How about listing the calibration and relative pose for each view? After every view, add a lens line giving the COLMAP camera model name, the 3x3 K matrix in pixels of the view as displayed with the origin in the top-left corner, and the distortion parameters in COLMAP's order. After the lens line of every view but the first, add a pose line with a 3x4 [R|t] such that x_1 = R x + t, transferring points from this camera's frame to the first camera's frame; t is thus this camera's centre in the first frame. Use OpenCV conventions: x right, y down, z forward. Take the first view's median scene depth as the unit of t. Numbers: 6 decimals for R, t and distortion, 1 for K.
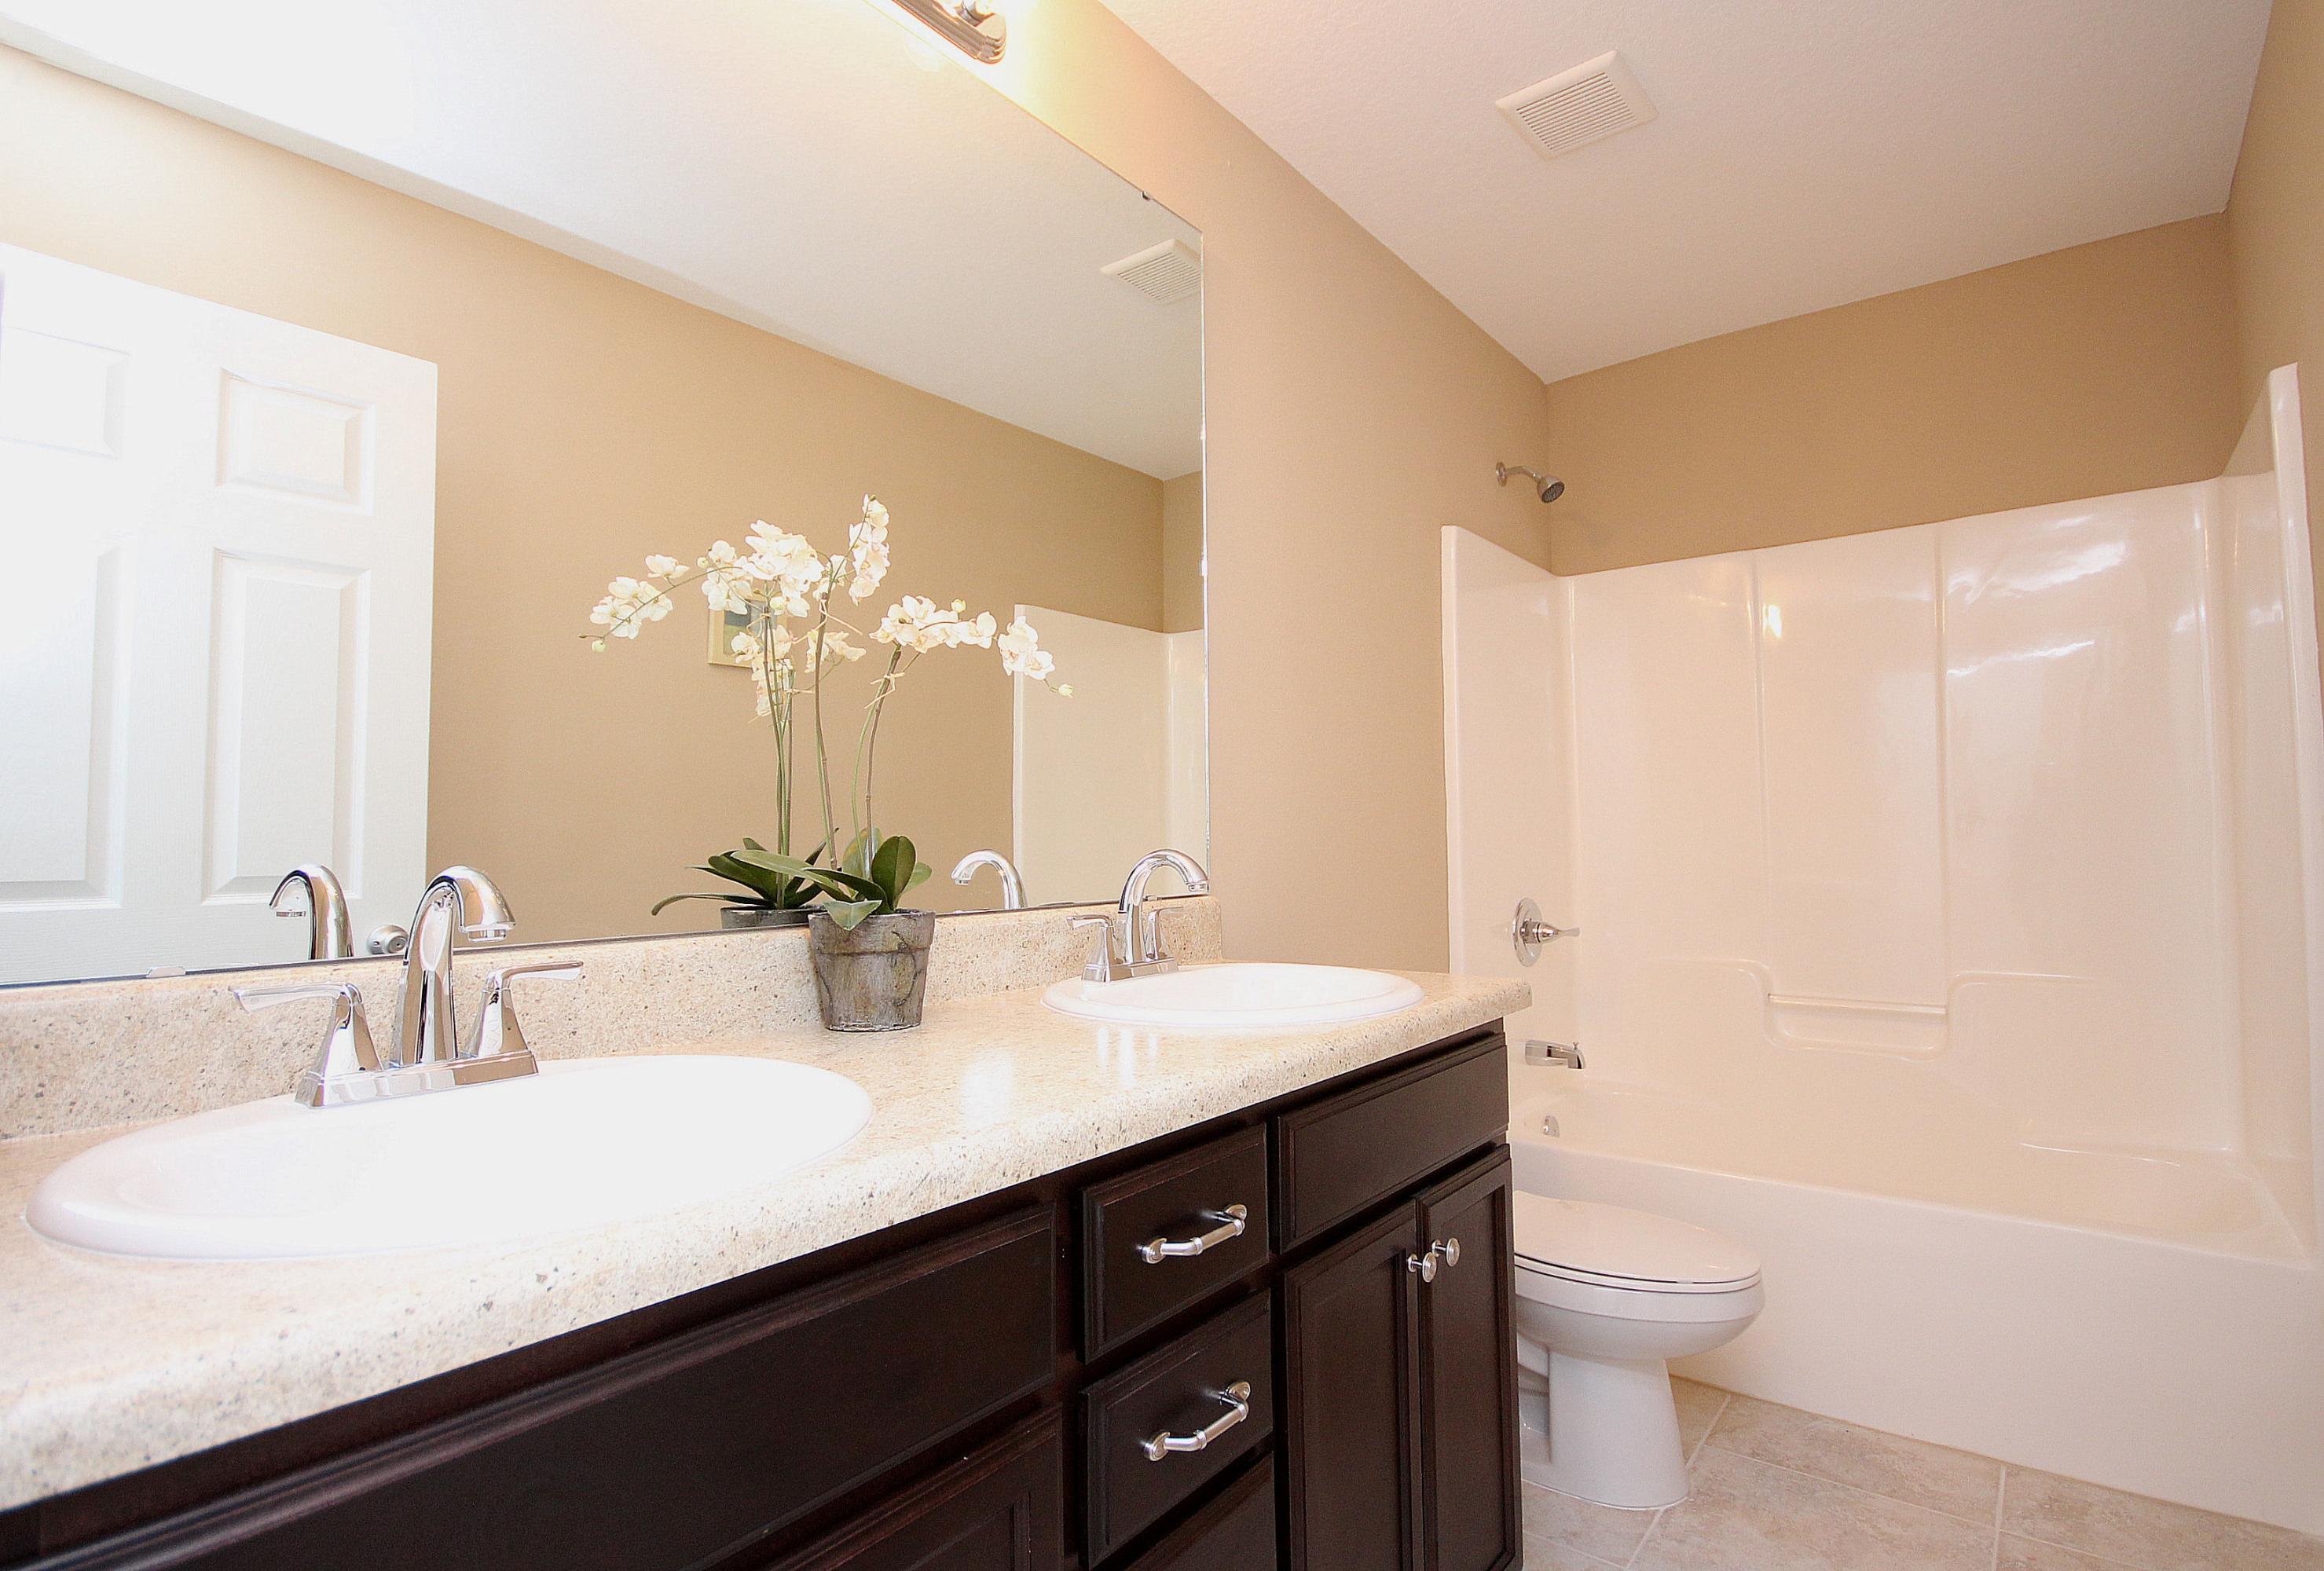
lens RADIAL K [[1087.2, 0, 1162.0], [0, 1087.2, 785.5], [0, 0, 1]] dist [0.000182, -0.006103]
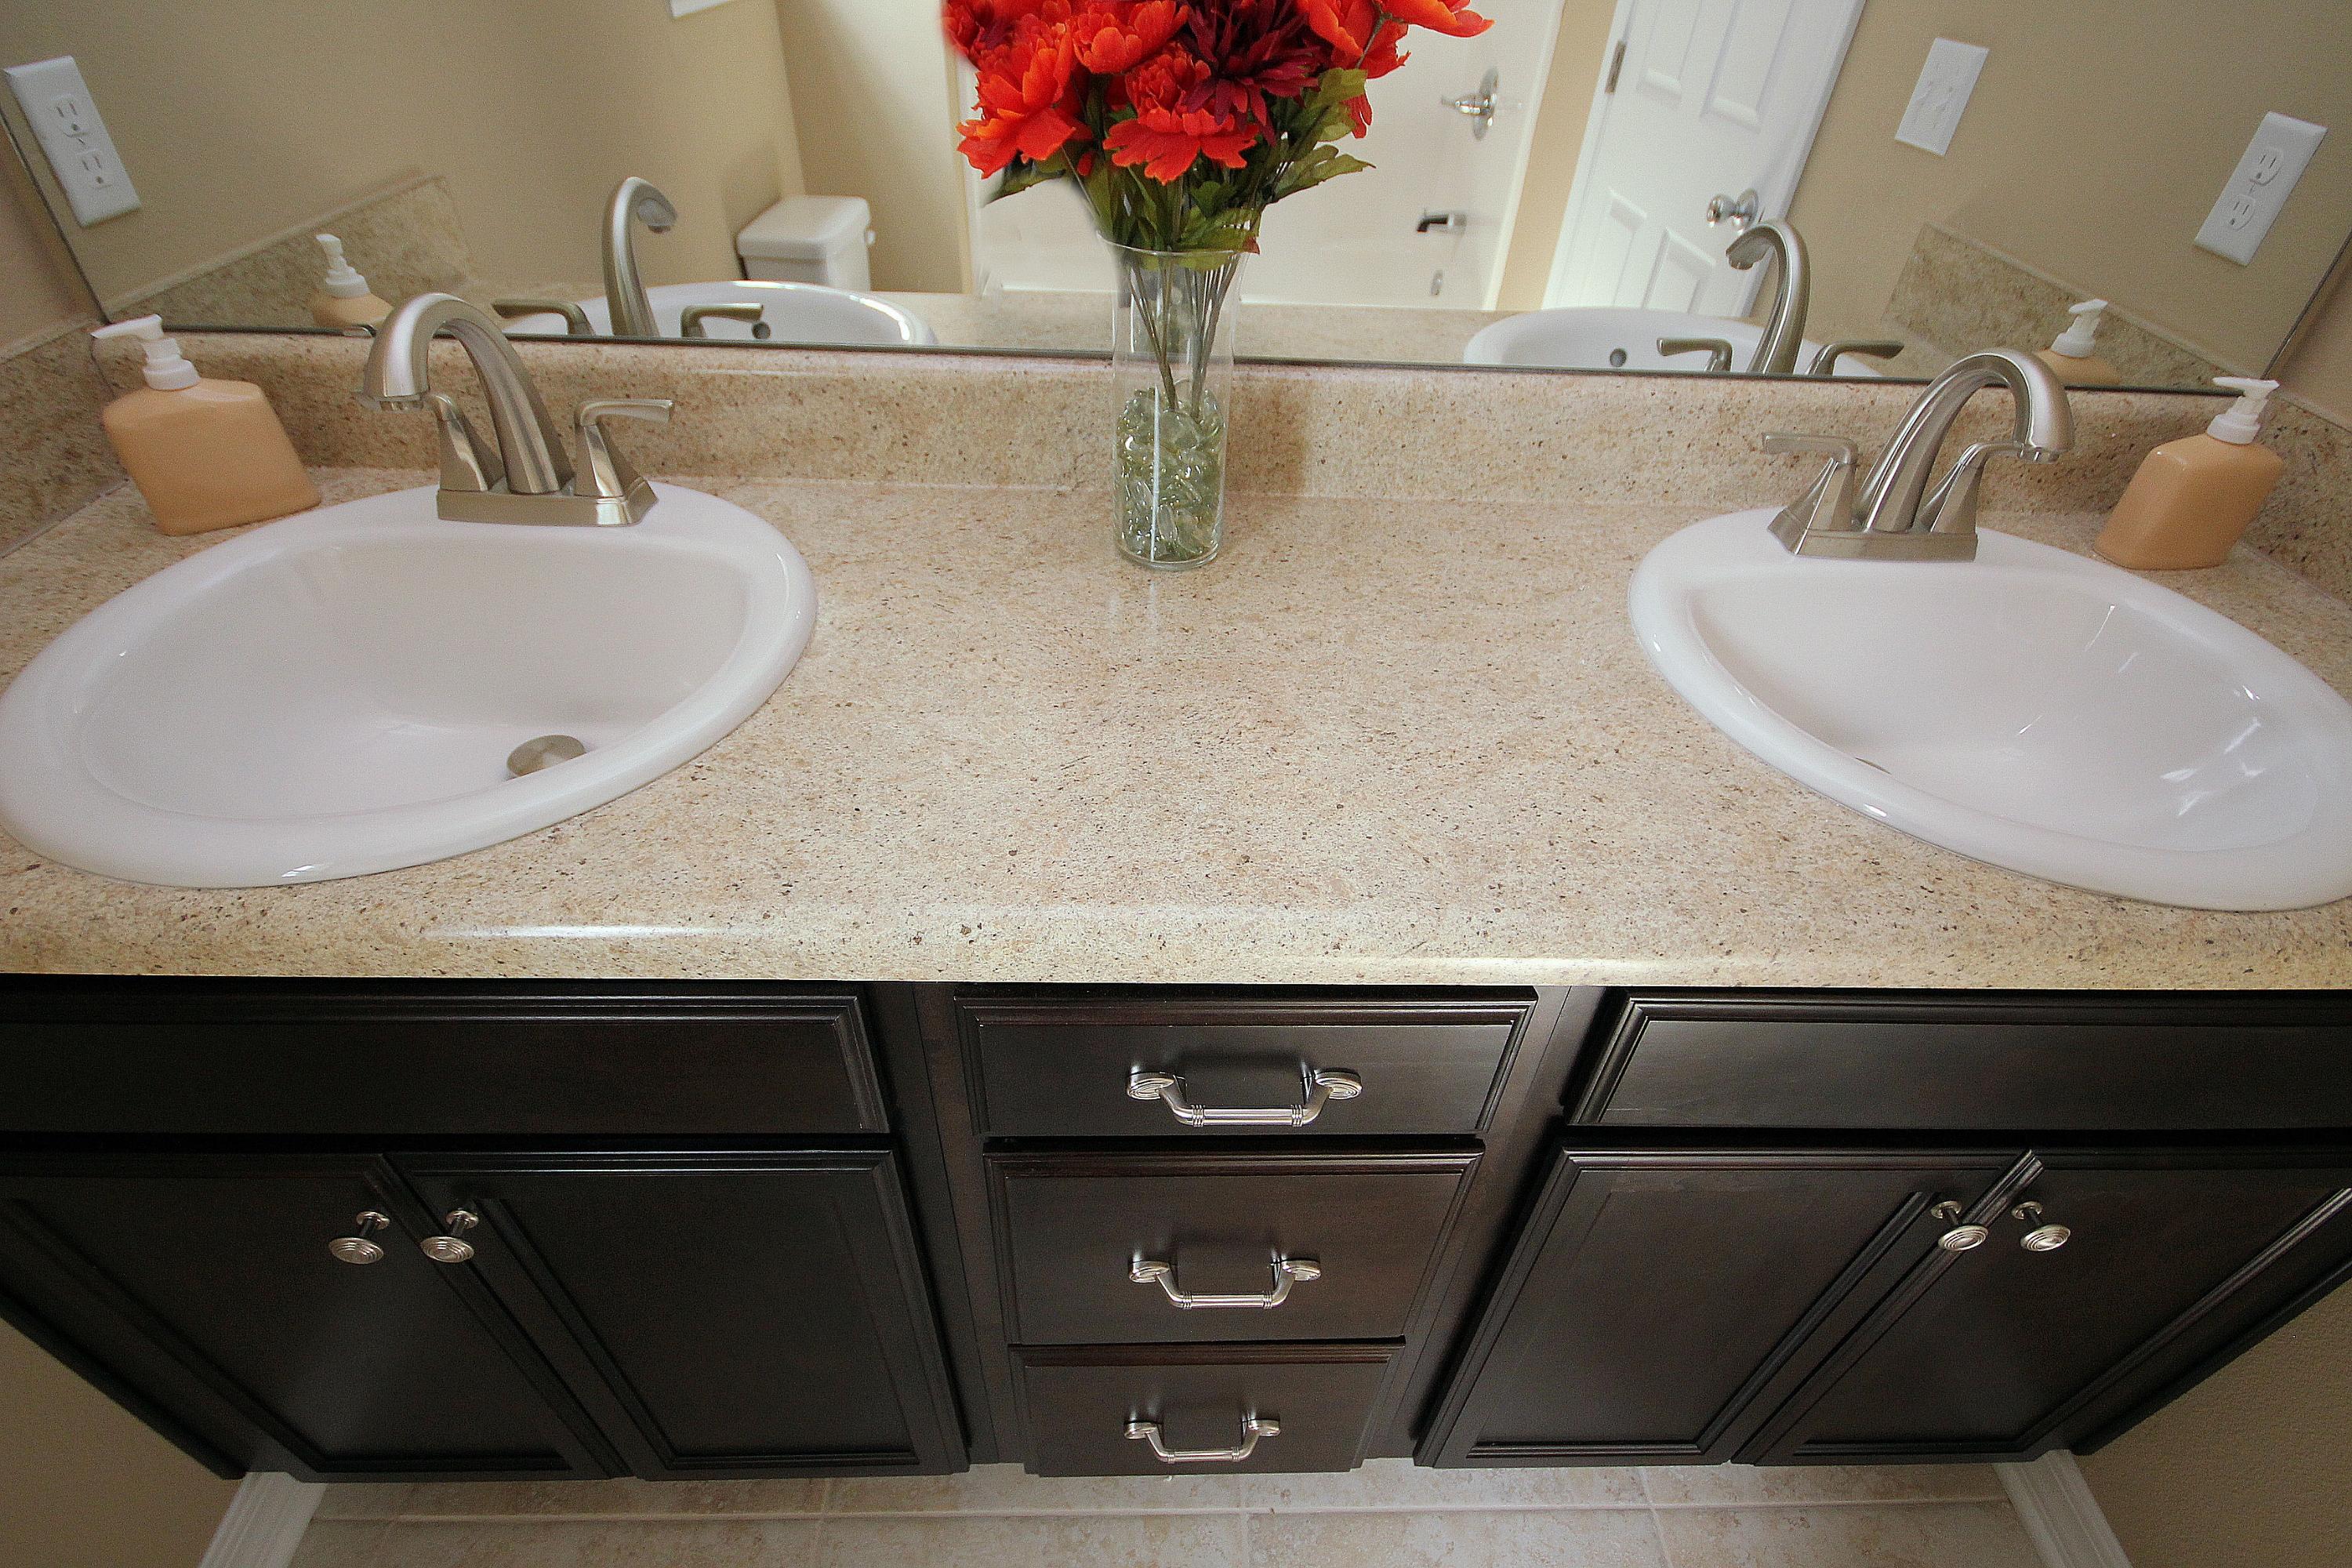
lens RADIAL K [[1085.8, 0, 1171.6], [0, 1085.8, 789.7], [0, 0, 1]] dist [-0.001150, -0.000122]
pose [[0.648087, 0.499486, -0.574889, 0.061119], [-0.007665, 0.759117, 0.650910, -0.220331], [0.761528, -0.417439, 0.495802, 0.454294]]
